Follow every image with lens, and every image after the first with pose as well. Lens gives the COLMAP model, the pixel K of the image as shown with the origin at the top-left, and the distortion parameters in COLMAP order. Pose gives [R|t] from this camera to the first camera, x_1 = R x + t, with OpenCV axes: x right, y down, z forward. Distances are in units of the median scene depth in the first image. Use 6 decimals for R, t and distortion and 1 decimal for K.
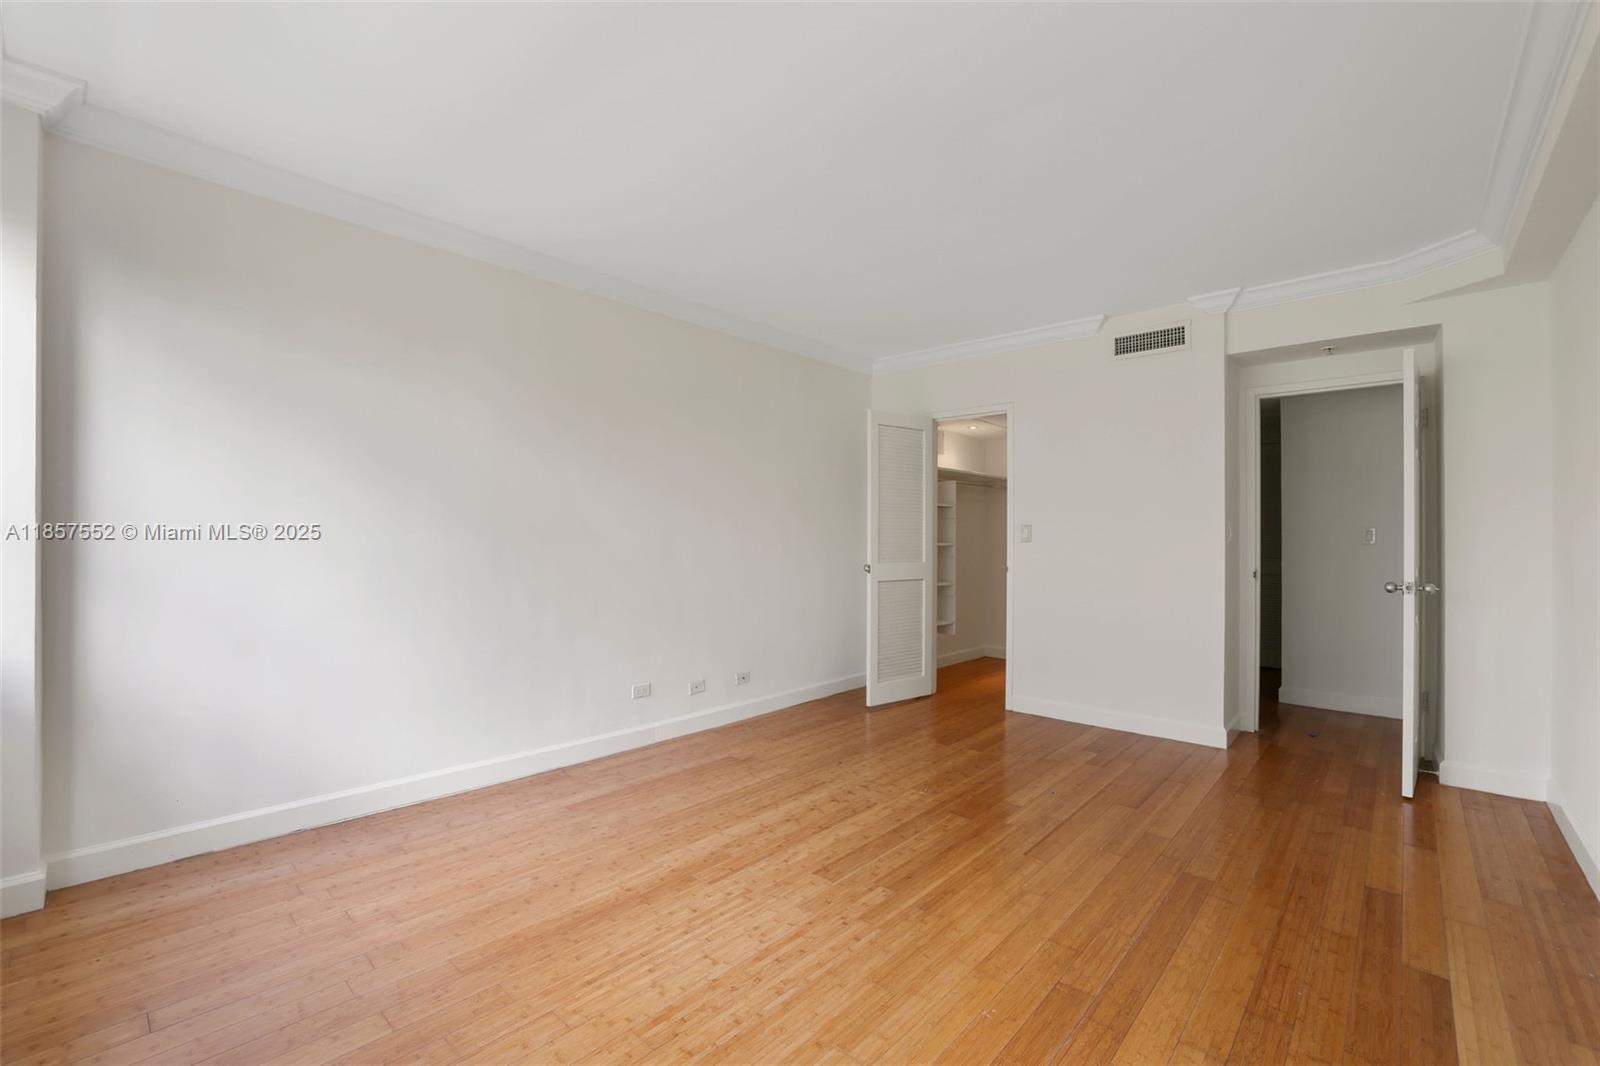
lens RADIAL K [[689.8, 0, 810.6], [0, 689.8, 522.3], [0, 0, 1]] dist [-0.039192, 0.019130]
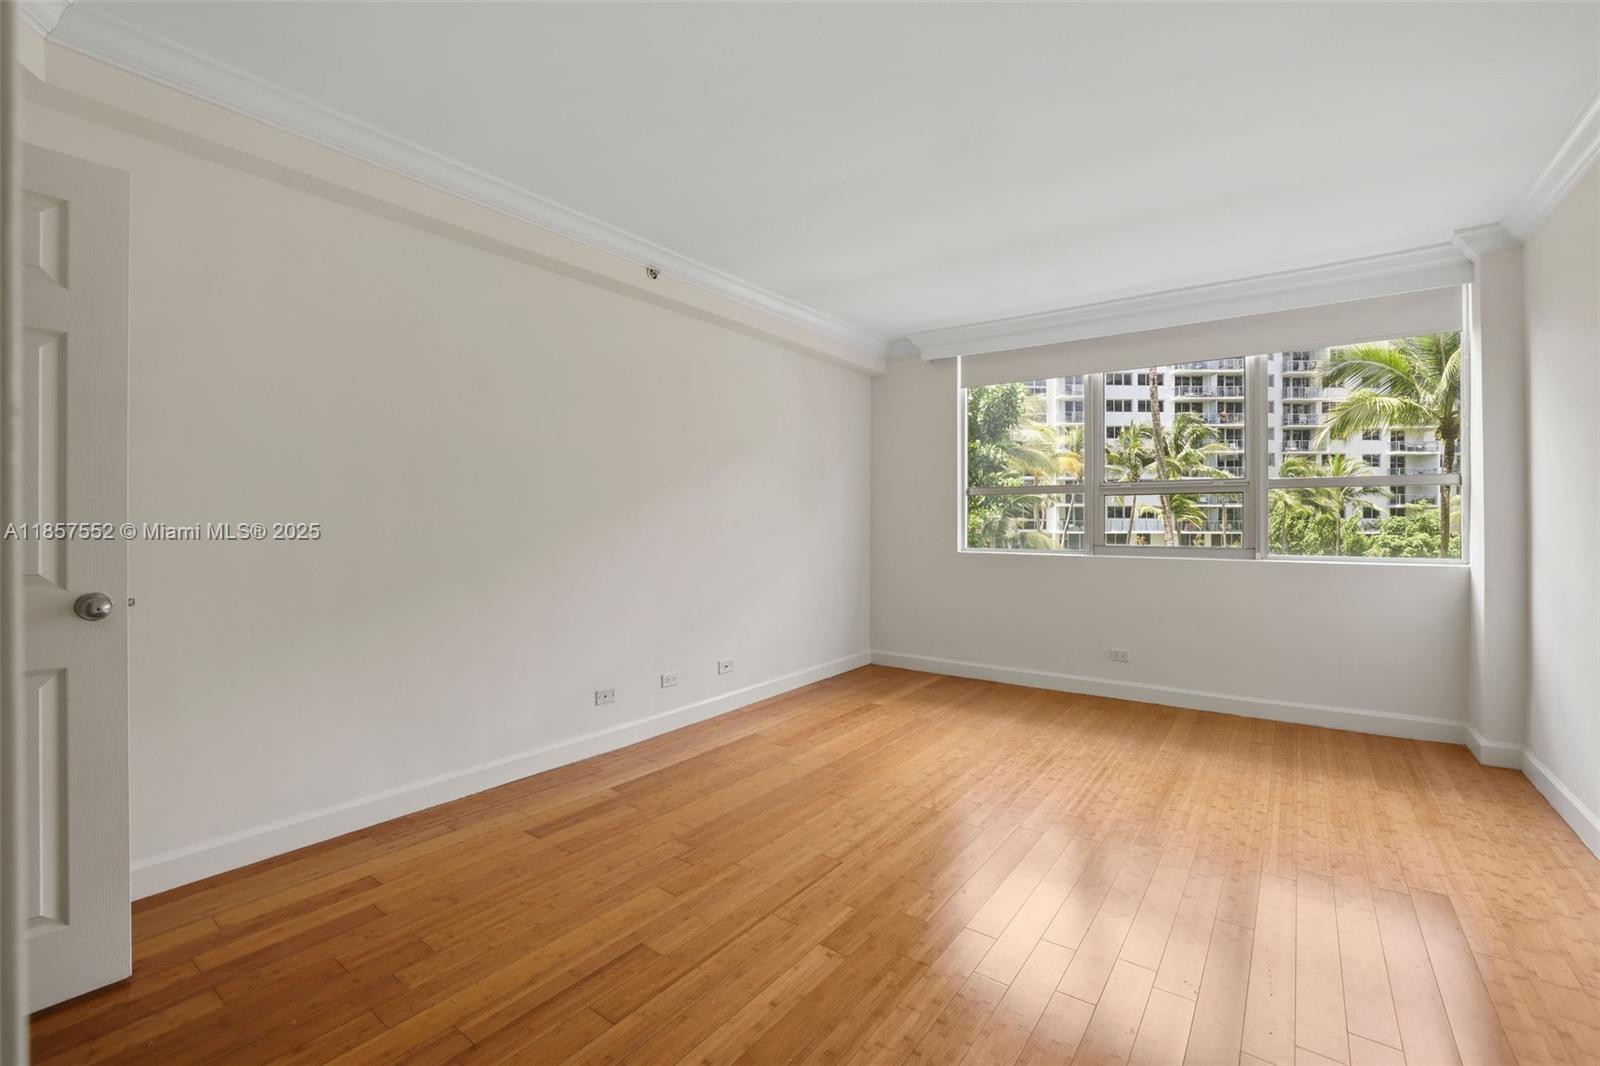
lens RADIAL K [[689.8, 0, 810.6], [0, 689.8, 522.3], [0, 0, 1]] dist [-0.039192, 0.019130]
pose [[-0.994954, -0.009942, -0.099838, 0.367621], [-0.008381, 0.999836, -0.016043, 0.033647], [0.099981, -0.015125, -0.994874, 1.562182]]
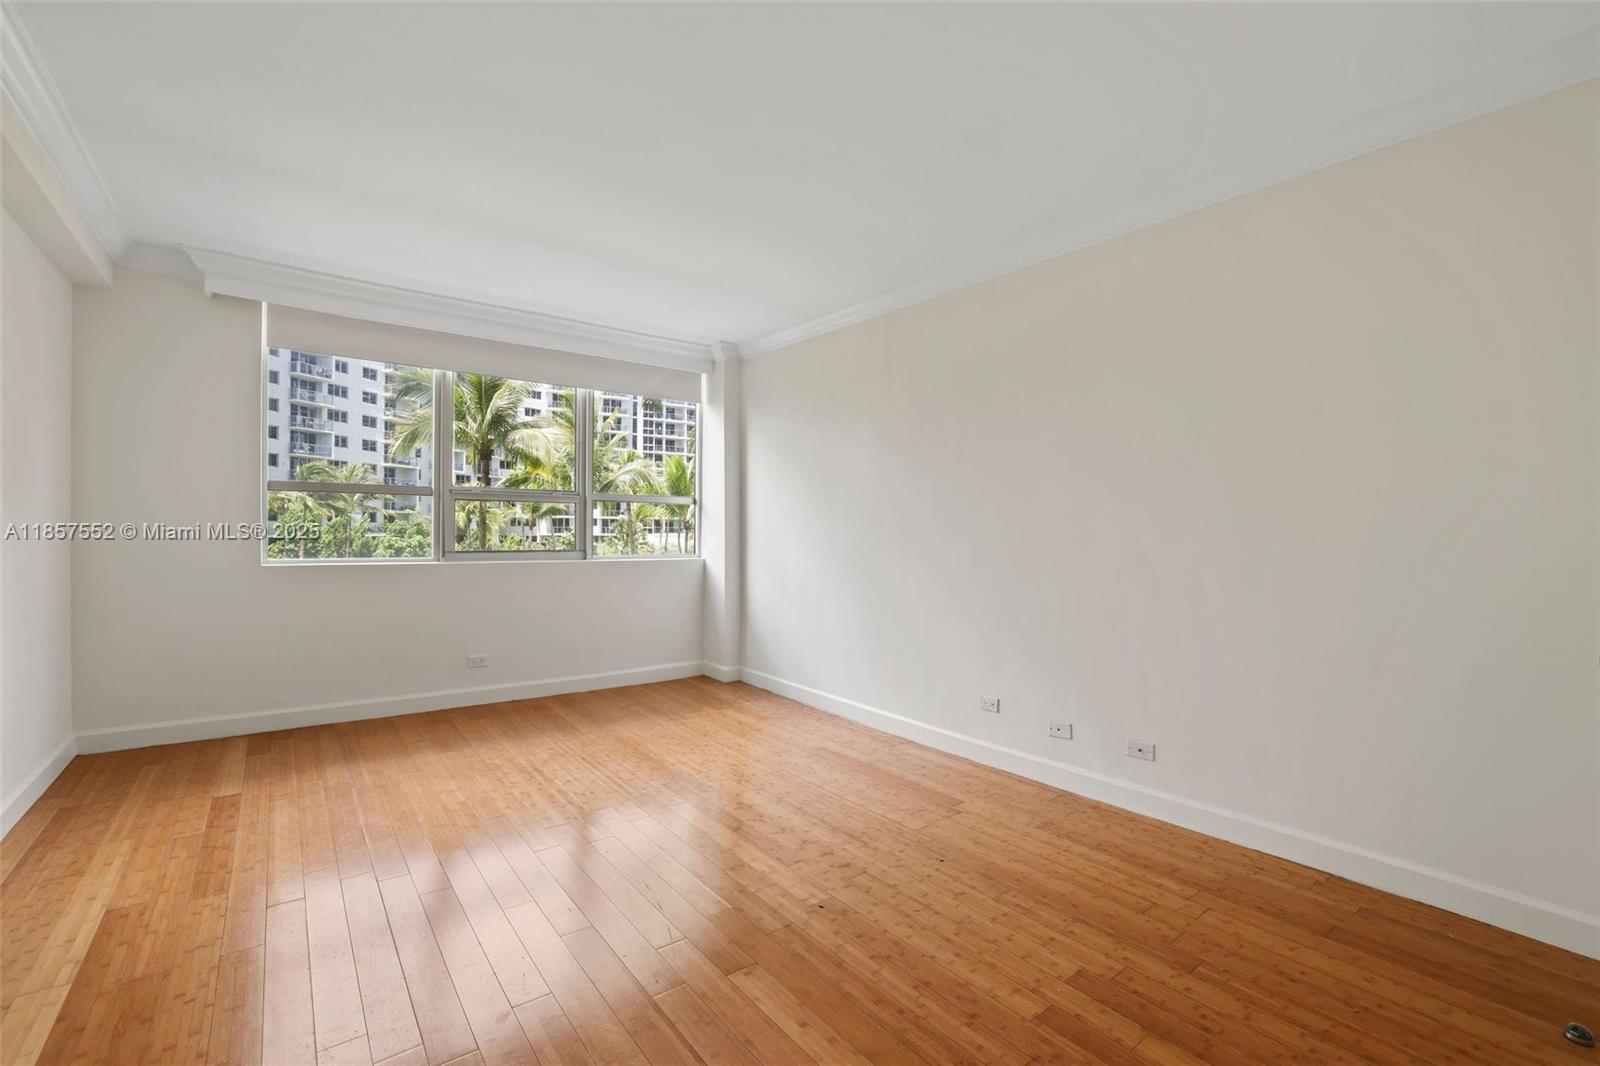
lens RADIAL K [[689.8, 0, 800.0], [0, 689.8, 533.0], [0, 0, 1]] dist [-0.060754, 0.024026]
pose [[-0.183570, -0.007983, -0.982974, 0.843591], [0.002403, 0.999960, -0.008570, 0.030964], [0.983004, -0.003935, -0.183544, 1.122170]]
